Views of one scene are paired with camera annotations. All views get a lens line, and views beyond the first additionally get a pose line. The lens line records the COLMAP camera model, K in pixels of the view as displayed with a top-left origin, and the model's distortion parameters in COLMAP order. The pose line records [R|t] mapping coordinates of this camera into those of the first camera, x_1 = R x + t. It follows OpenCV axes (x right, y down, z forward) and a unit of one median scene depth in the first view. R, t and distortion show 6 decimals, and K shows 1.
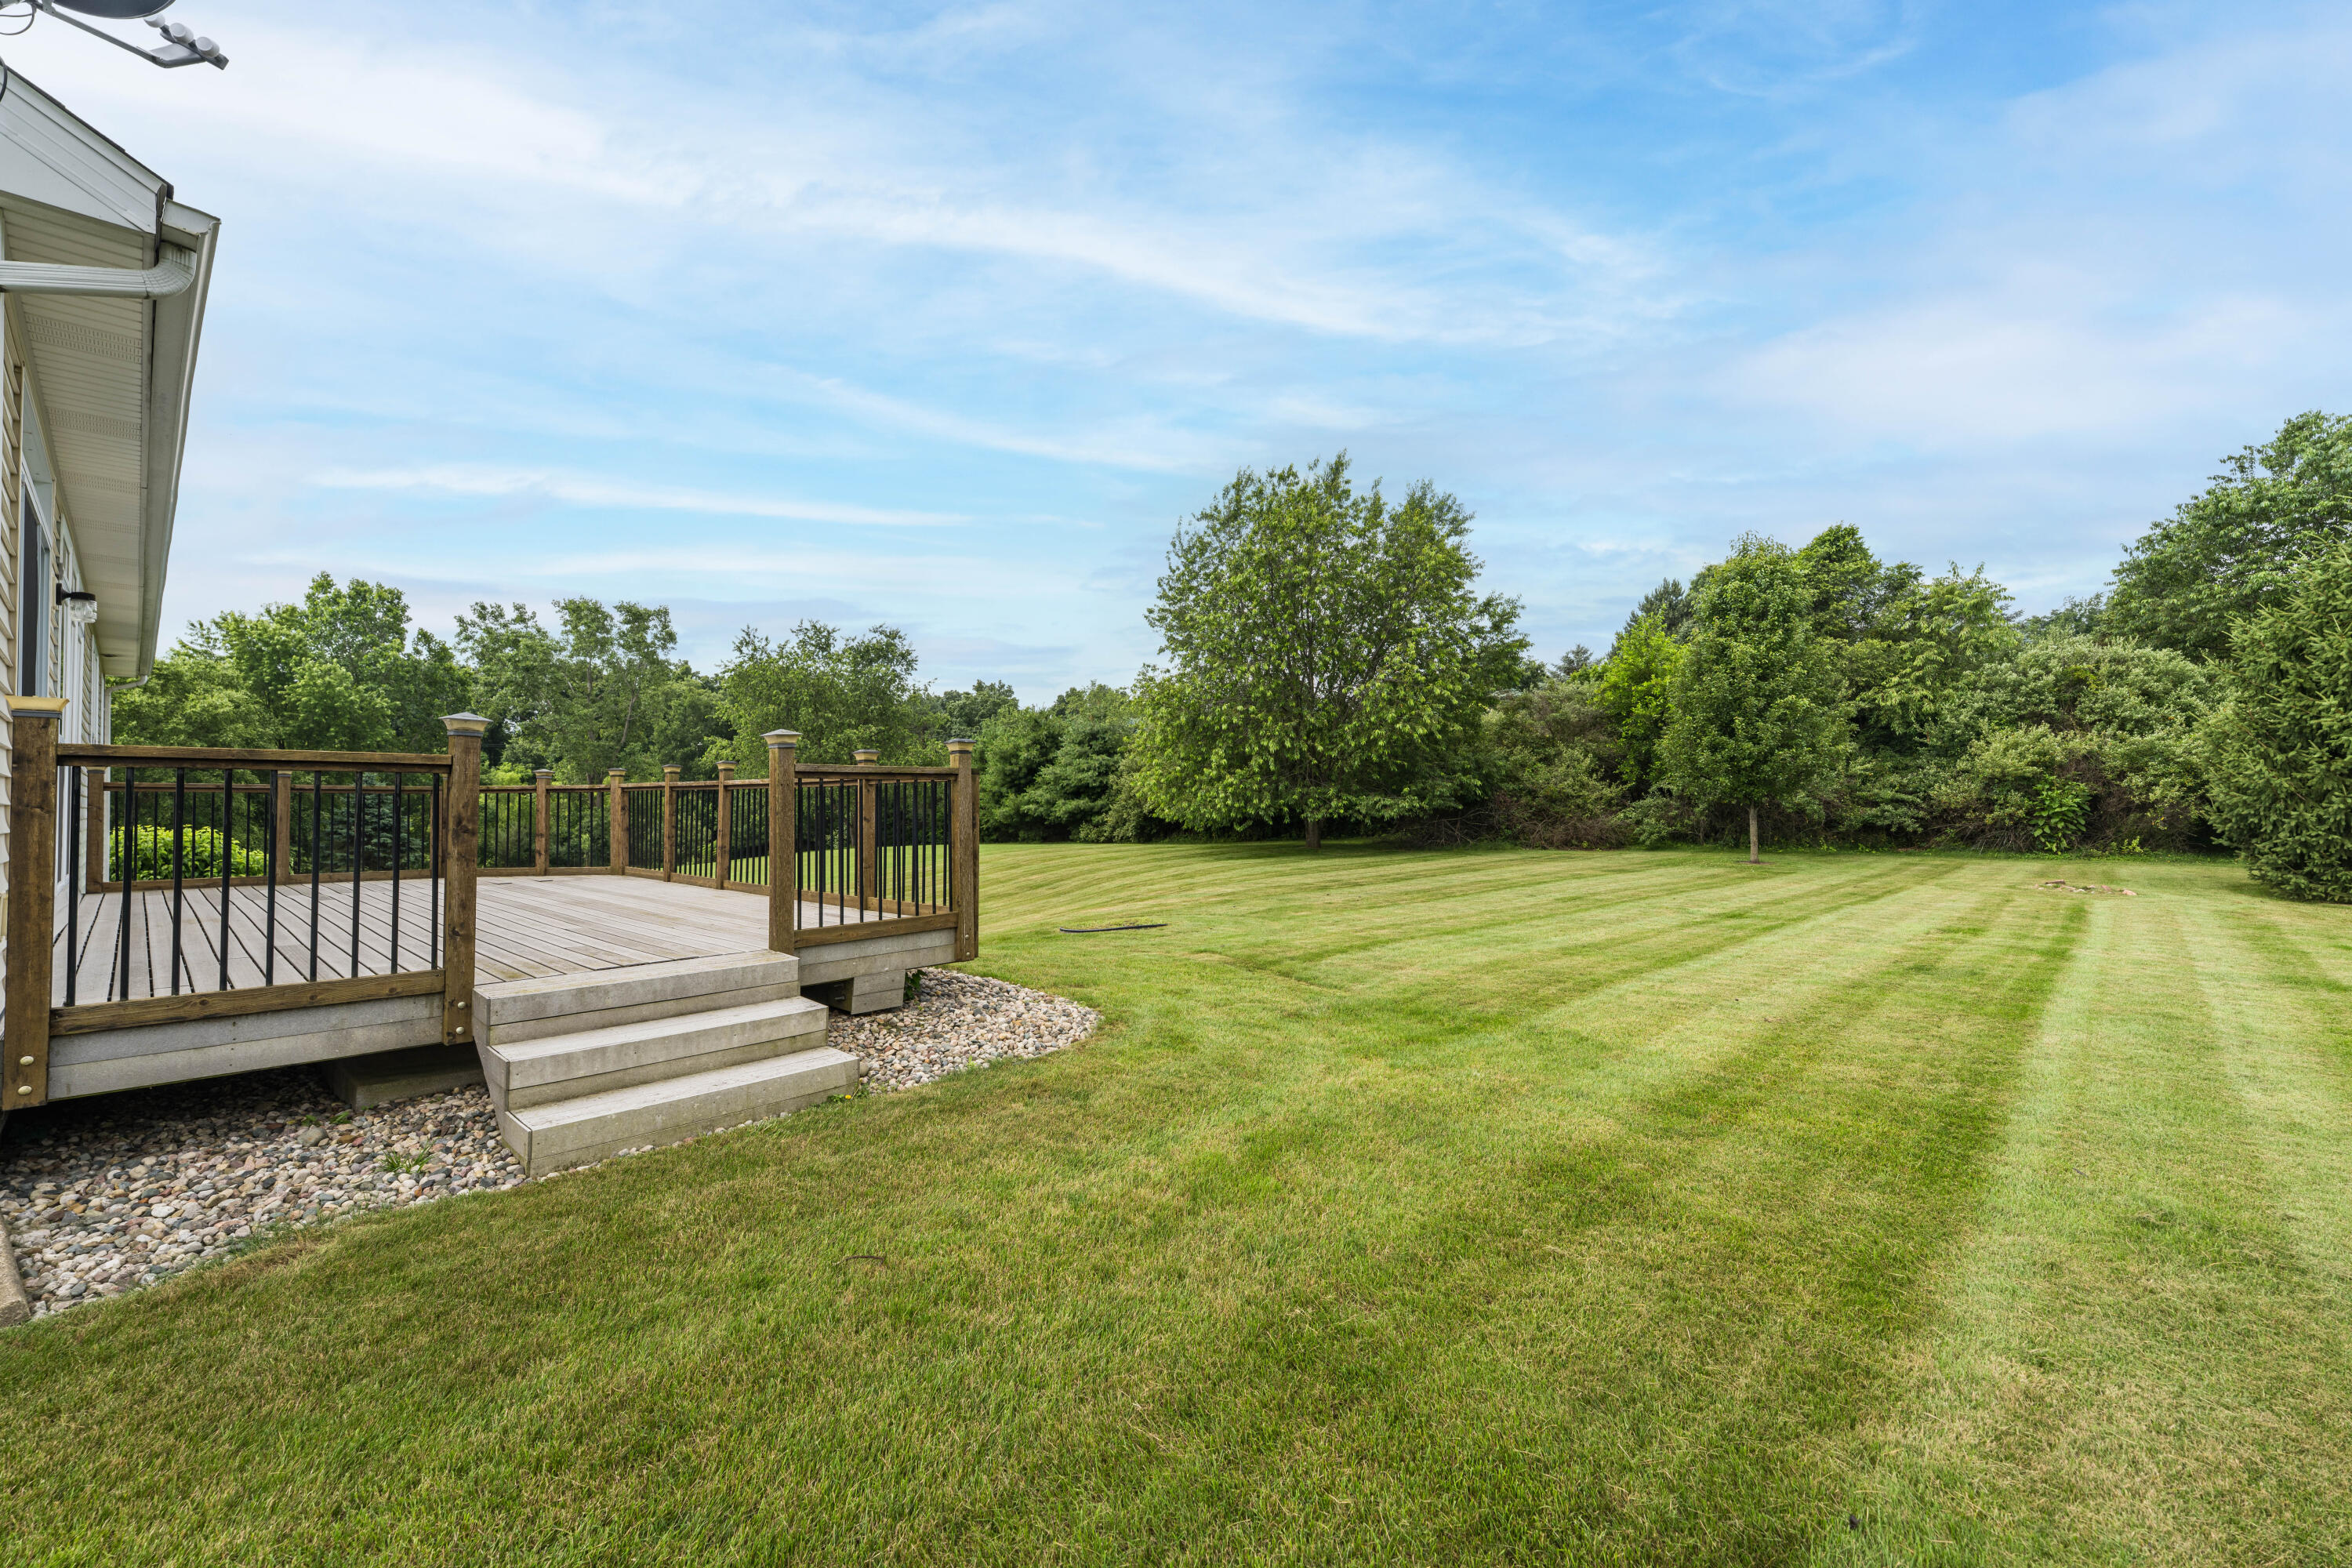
lens RADIAL K [[959.5, 0, 1186.5], [0, 959.5, 789.0], [0, 0, 1]] dist [-0.001805, 0.000292]
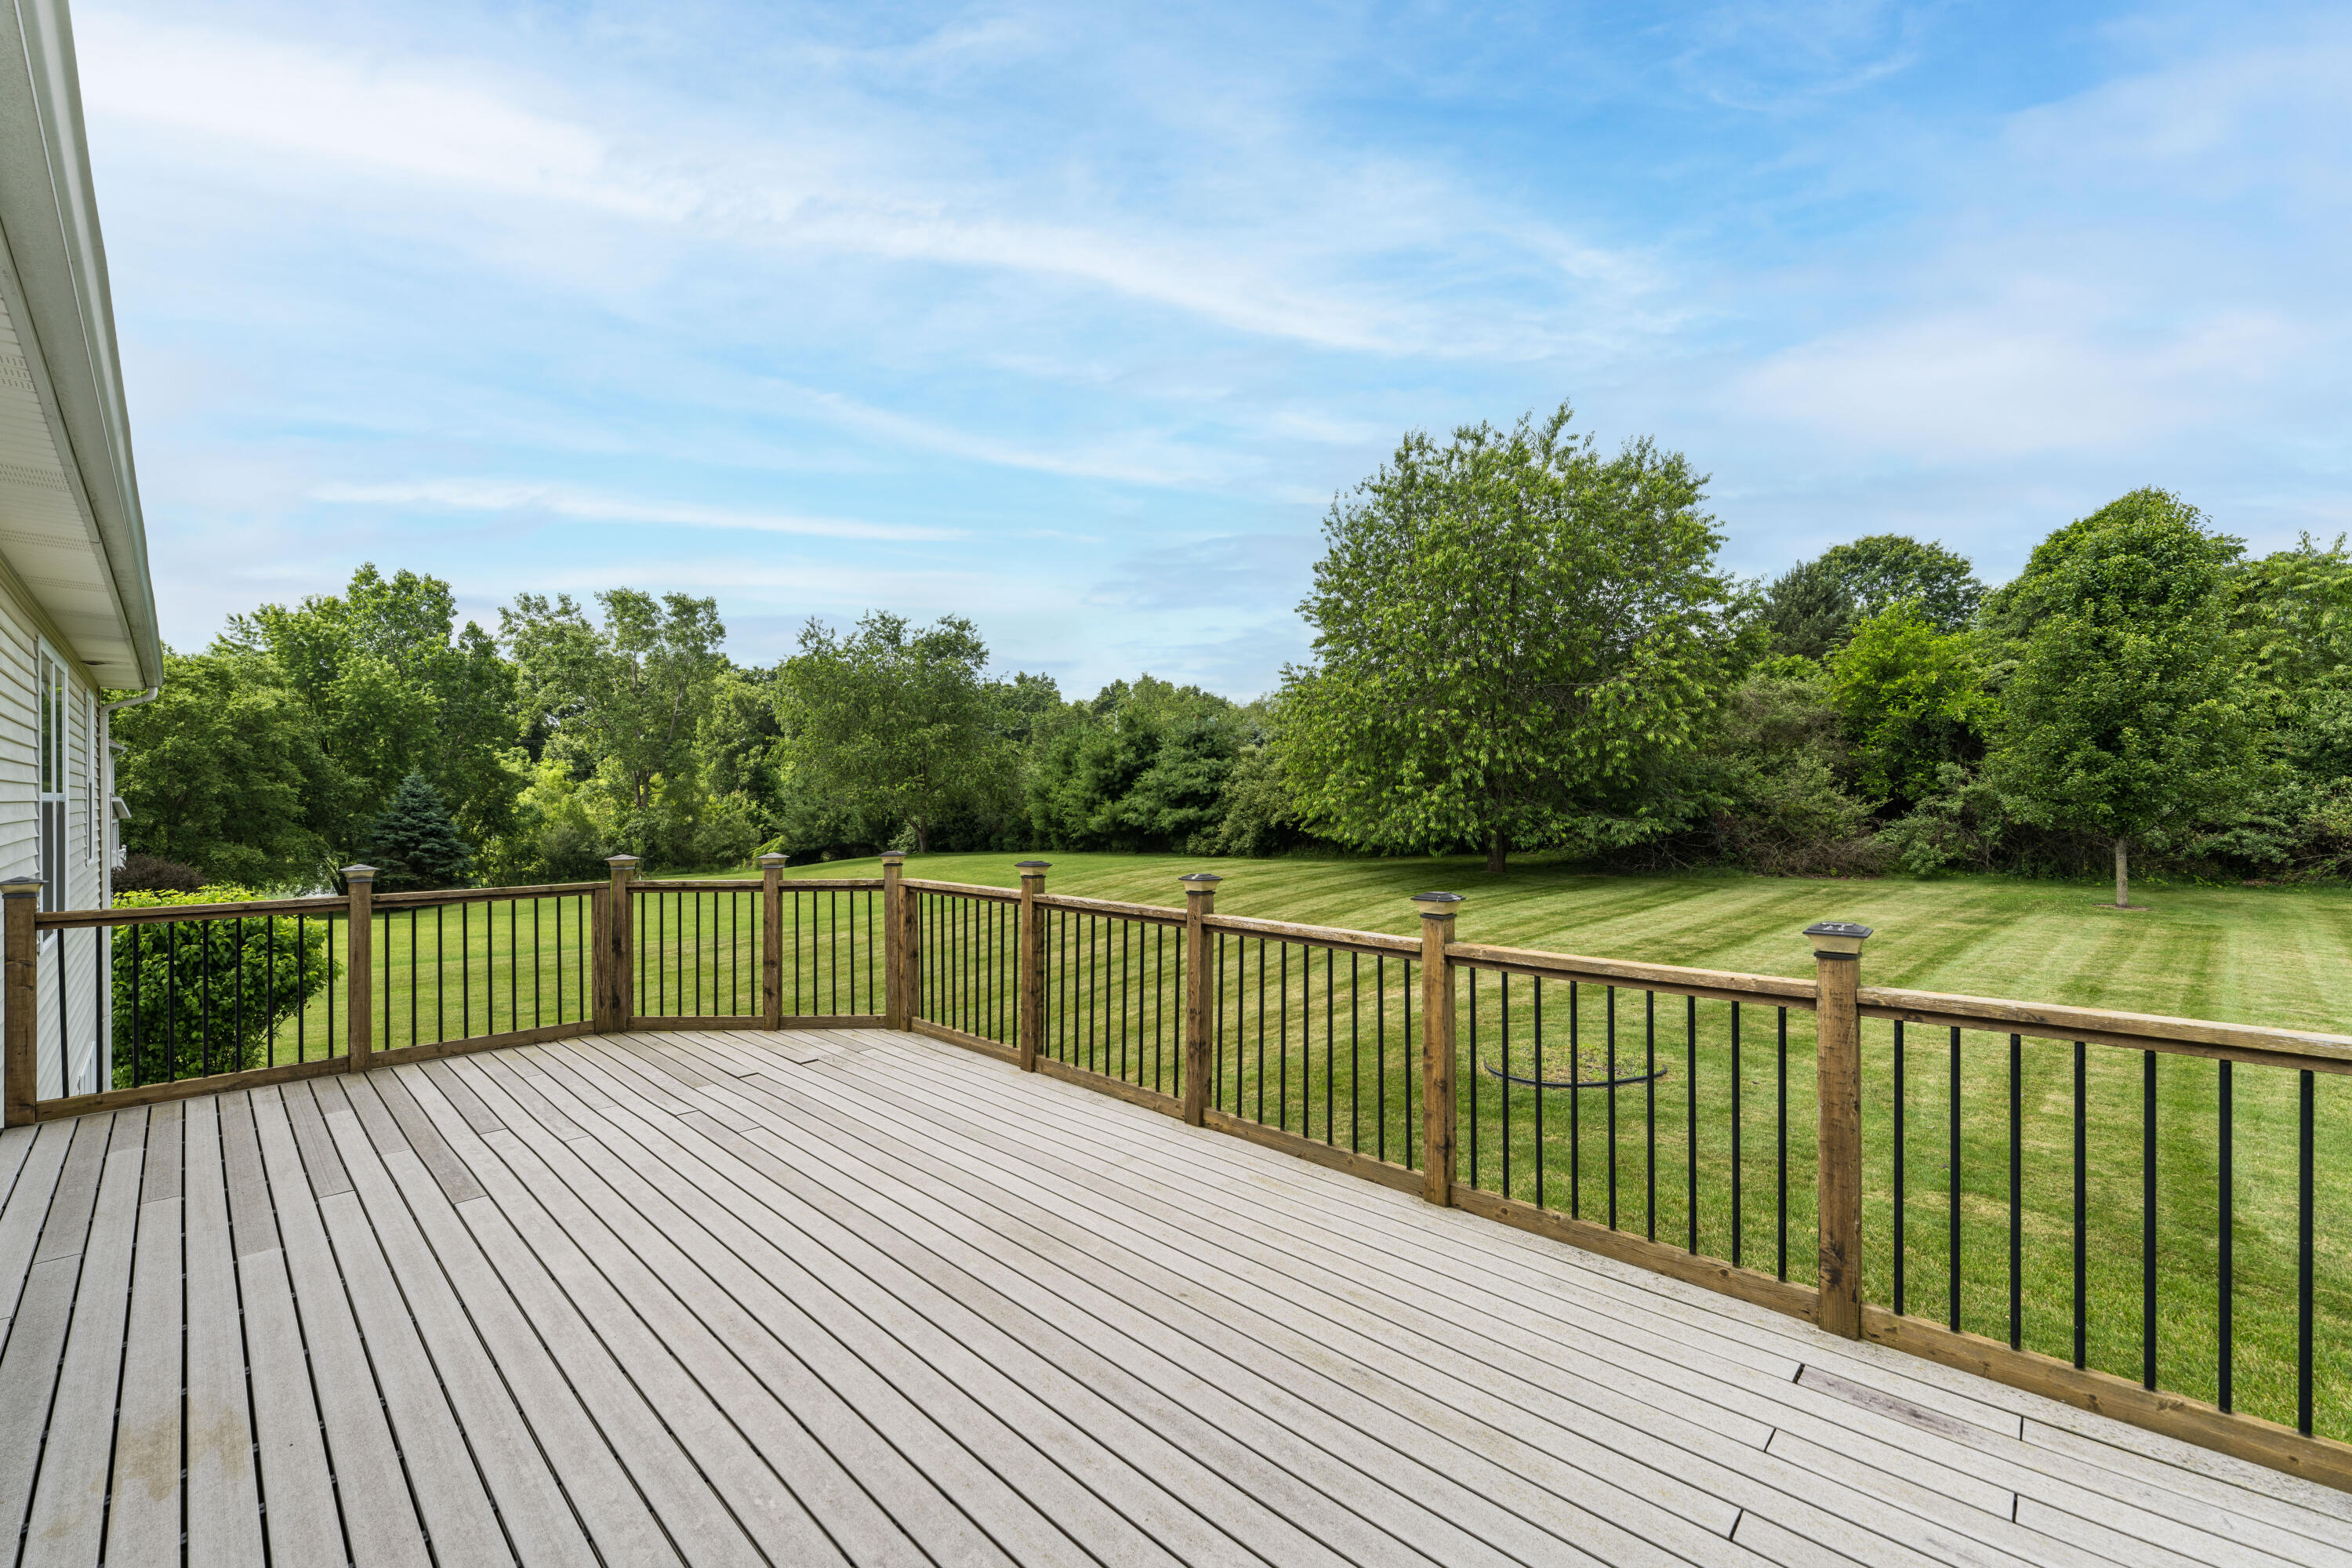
lens RADIAL K [[959.5, 0, 1170.3], [0, 959.5, 790.0], [0, 0, 1]] dist [-0.001805, 0.000292]
pose [[0.999464, 0.001279, -0.032701, -0.091900], [-0.000900, 0.999932, 0.011610, -0.015561], [0.032713, -0.011574, 0.999398, 0.091876]]
